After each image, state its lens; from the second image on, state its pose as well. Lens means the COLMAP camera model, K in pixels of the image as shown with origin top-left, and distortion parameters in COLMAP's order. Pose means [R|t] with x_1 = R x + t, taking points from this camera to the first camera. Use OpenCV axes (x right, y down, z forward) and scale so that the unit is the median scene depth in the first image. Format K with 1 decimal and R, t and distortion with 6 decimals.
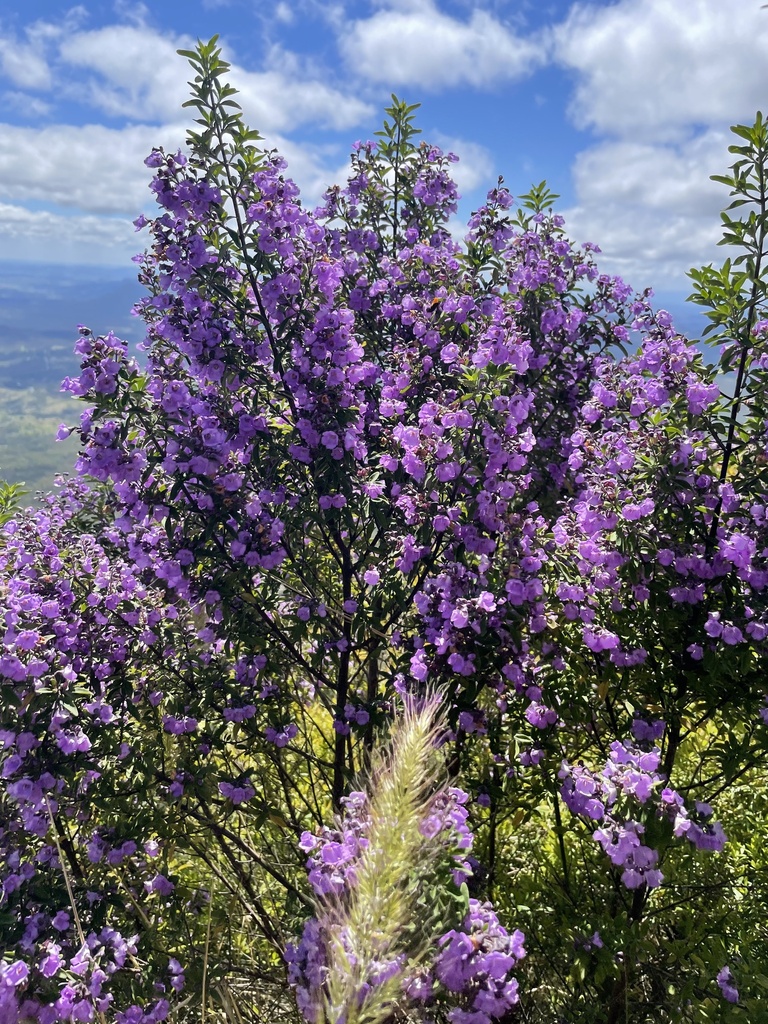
lens RADIAL K [[591.6, 0, 383.3], [0, 591.6, 515.7], [0, 0, 1]] dist [-0.064033, 0.000742]
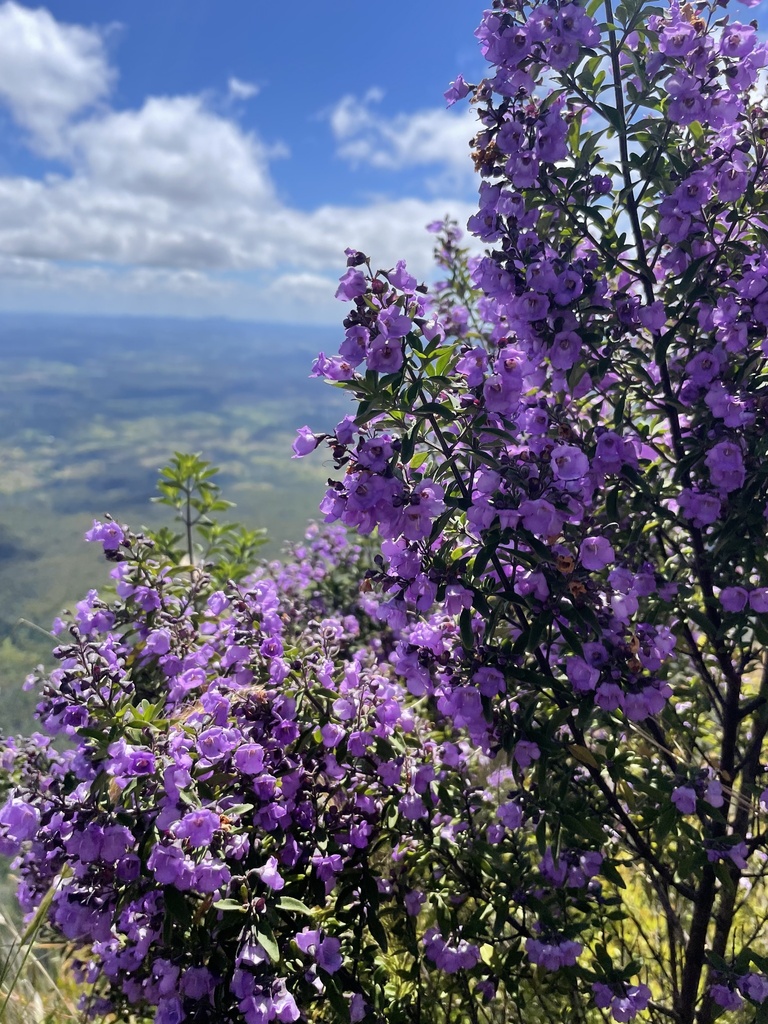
lens RADIAL K [[591.6, 0, 383.3], [0, 591.6, 515.7], [0, 0, 1]] dist [-0.064033, 0.000742]
pose [[0.912779, 0.047566, -0.405676, -0.228114], [-0.089822, 0.992259, -0.085759, -0.029917], [0.398456, 0.114717, 0.909985, 0.473829]]
